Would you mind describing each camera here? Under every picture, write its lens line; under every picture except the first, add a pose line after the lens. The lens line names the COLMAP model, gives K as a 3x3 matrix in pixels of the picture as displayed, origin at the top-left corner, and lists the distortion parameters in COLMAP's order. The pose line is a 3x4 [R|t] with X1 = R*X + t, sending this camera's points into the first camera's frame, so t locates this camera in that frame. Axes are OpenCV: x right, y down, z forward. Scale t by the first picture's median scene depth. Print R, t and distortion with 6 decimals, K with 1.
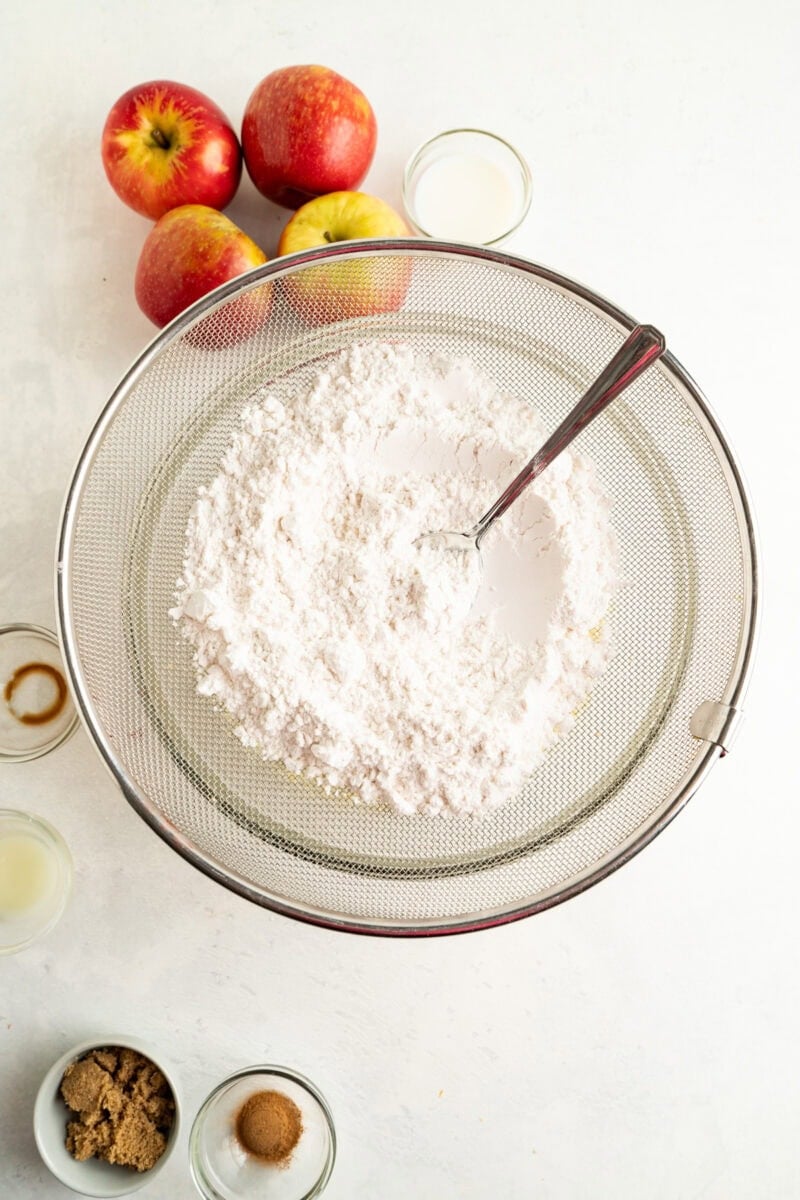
lens RADIAL K [[978.0, 0, 394.7], [0, 978.0, 594.7], [0, 0, 1]] dist [0.025831, -0.001500]
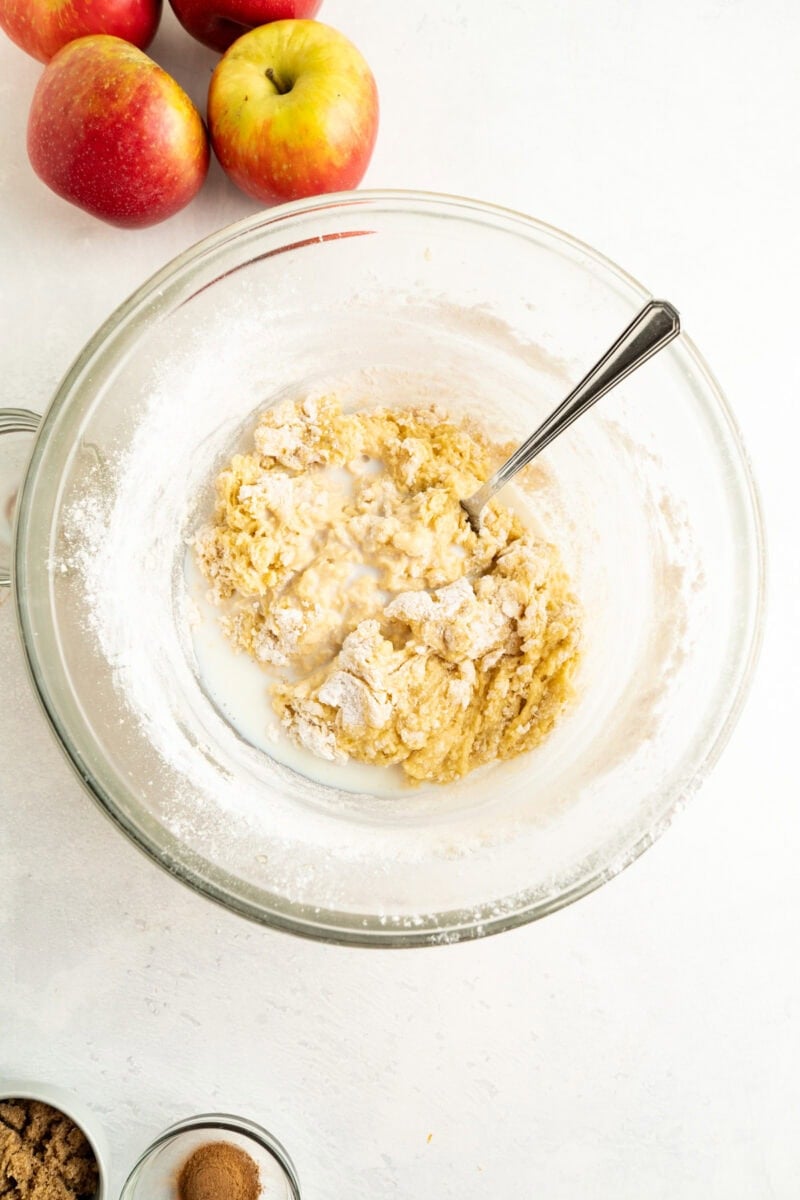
lens RADIAL K [[978.0, 0, 390.0], [0, 978.0, 598.3], [0, 0, 1]] dist [0.025831, -0.001500]
pose [[0.999425, -0.017250, 0.029183, -0.002269], [0.016518, 0.999548, 0.025122, 0.037827], [-0.029603, -0.024625, 0.999258, 0.194711]]
